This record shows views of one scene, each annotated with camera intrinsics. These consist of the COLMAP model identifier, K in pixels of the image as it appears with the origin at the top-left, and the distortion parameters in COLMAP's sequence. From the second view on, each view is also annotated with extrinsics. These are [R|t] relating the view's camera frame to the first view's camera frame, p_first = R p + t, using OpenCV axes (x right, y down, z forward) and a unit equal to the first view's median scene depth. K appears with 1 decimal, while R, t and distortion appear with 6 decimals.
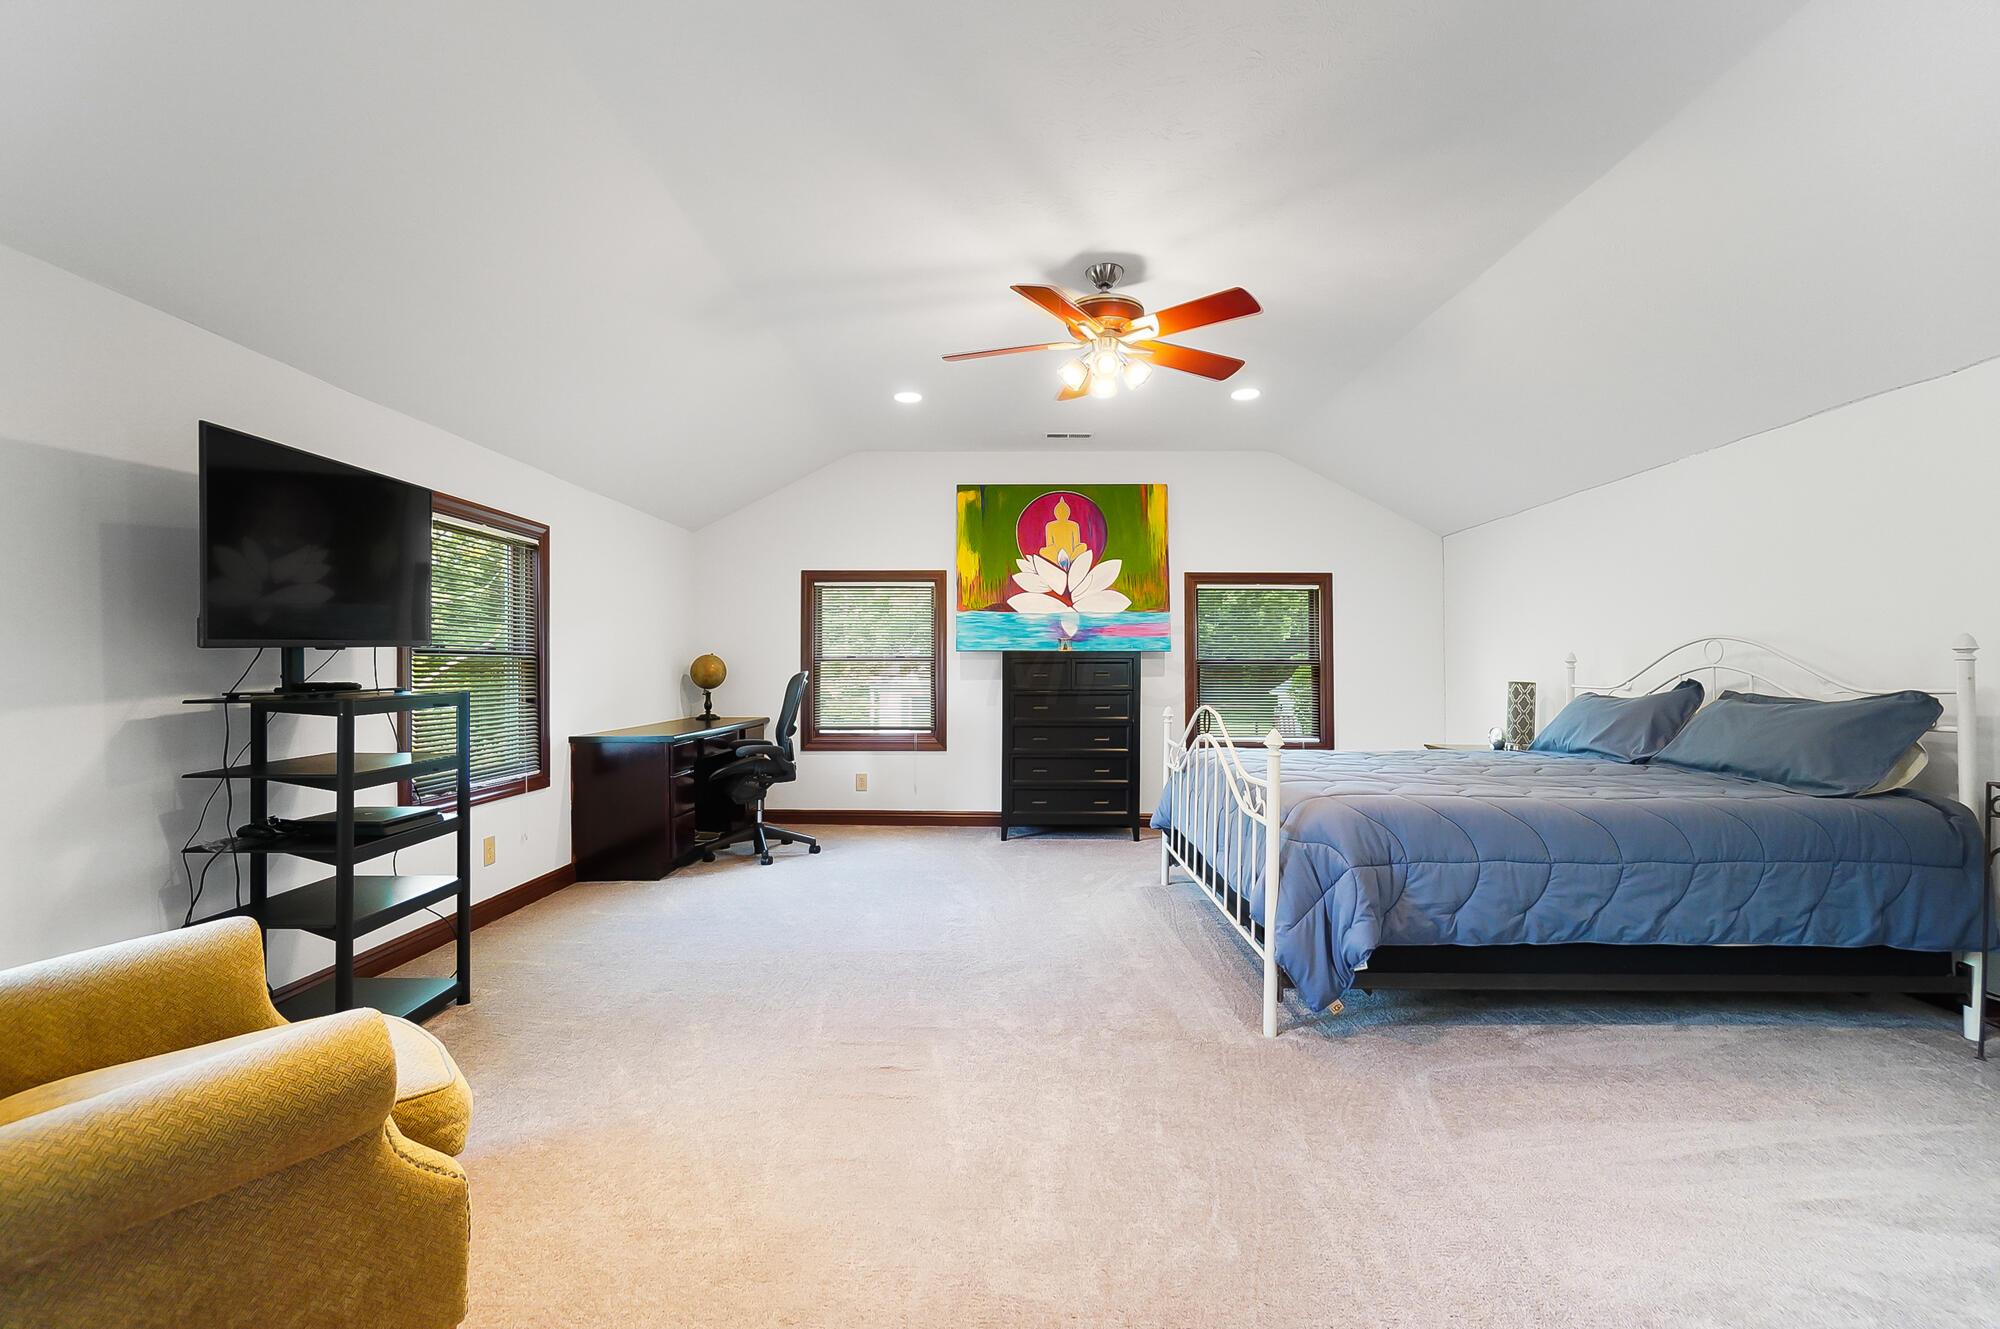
lens RADIAL K [[866.3, 0, 1004.4], [0, 866.3, 658.7], [0, 0, 1]] dist [0.000611, 0.005005]
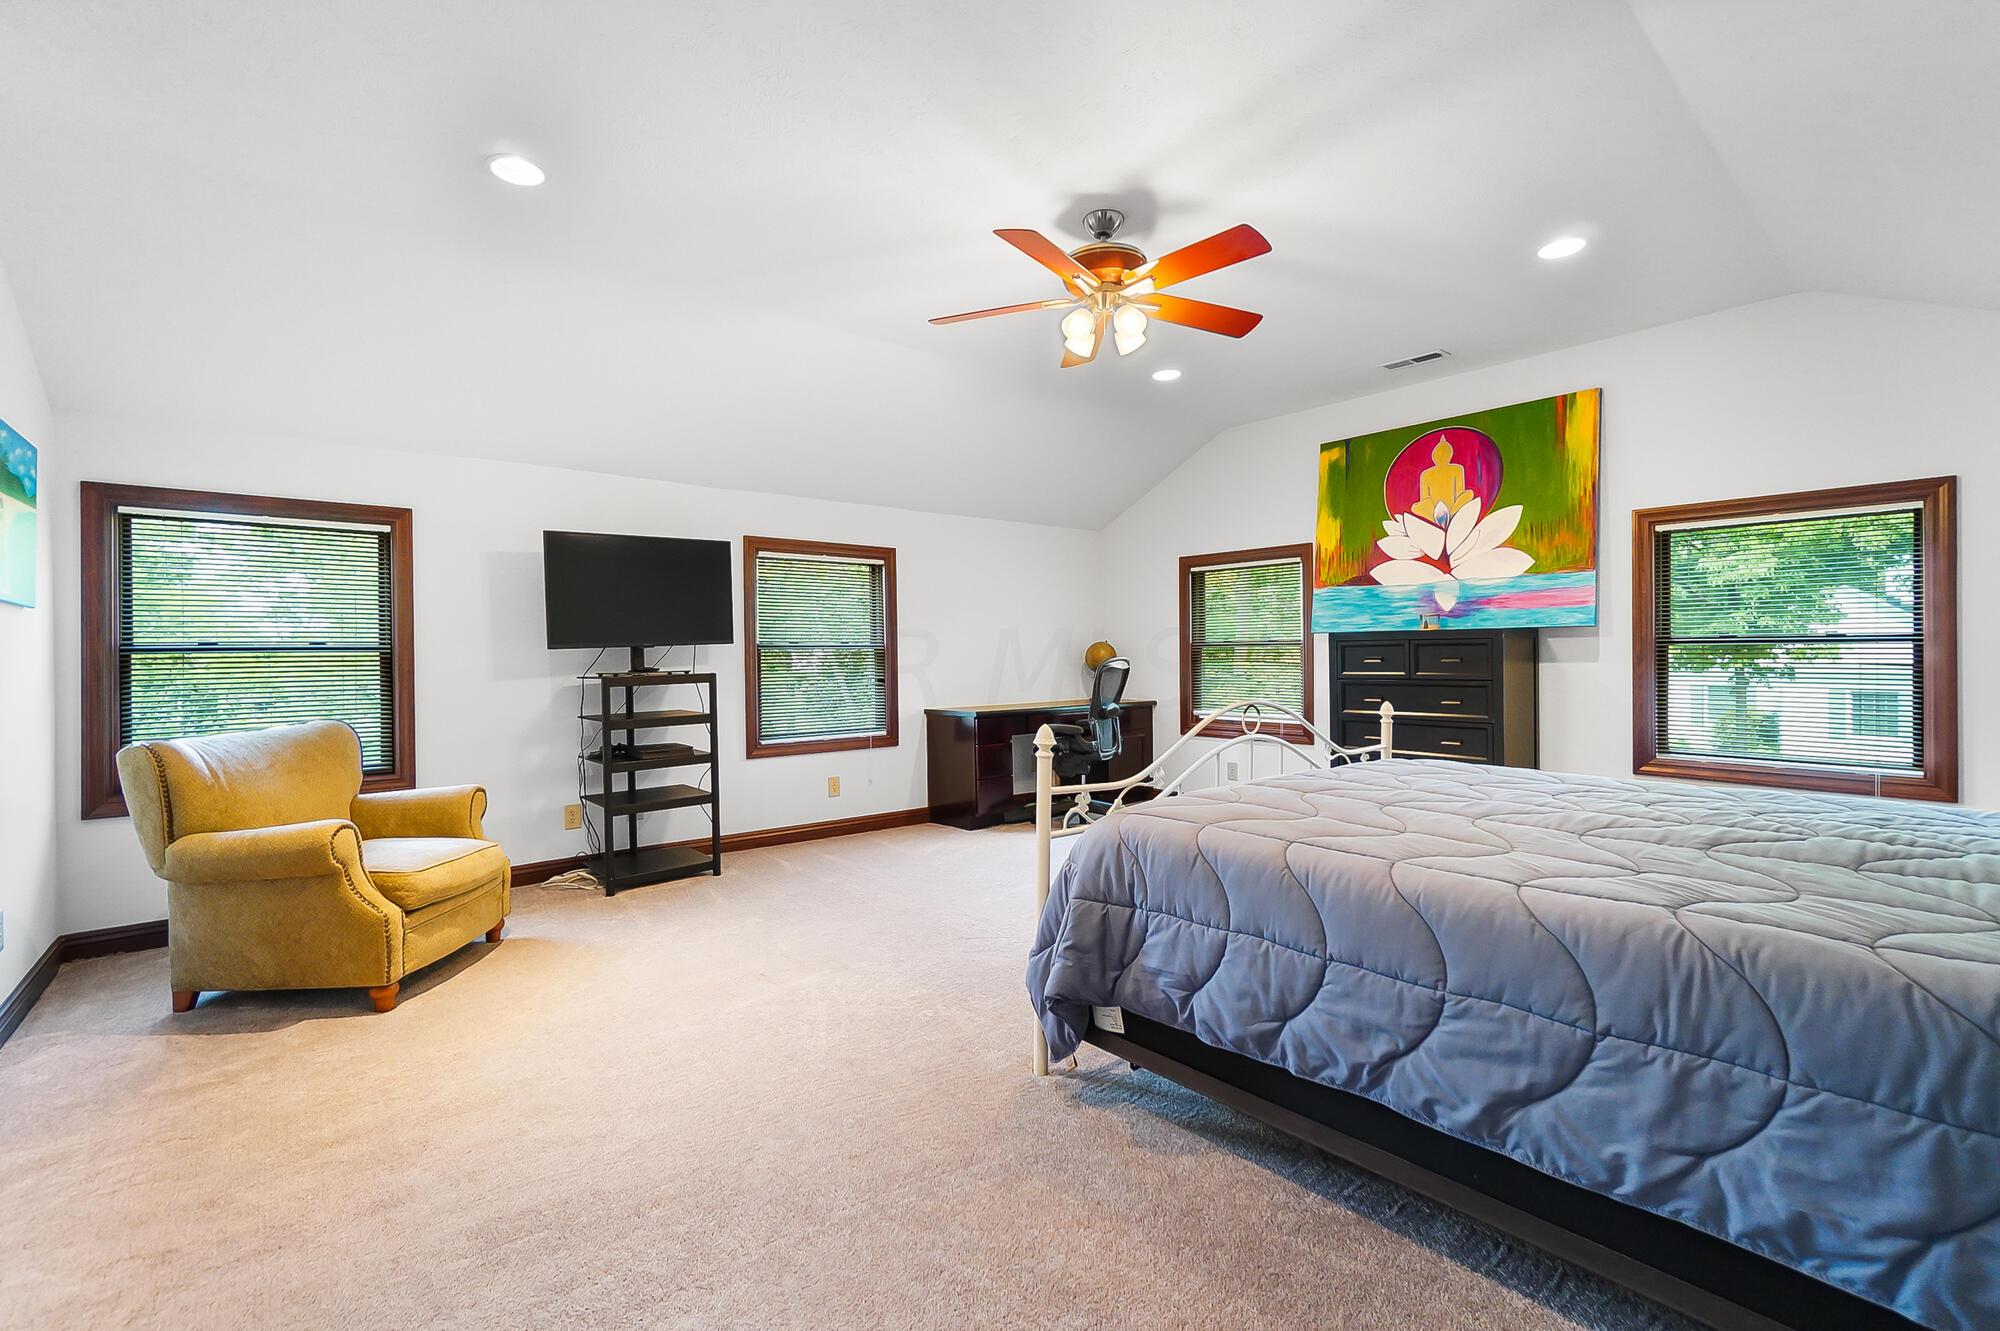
lens RADIAL K [[866.3, 0, 1002.2], [0, 866.3, 665.5], [0, 0, 1]] dist [0.000611, 0.005005]
pose [[0.662997, 0.003258, -0.748615, 0.399768], [0.017138, 0.999662, 0.019529, 0.001389], [0.748426, -0.025778, 0.662717, 0.170704]]
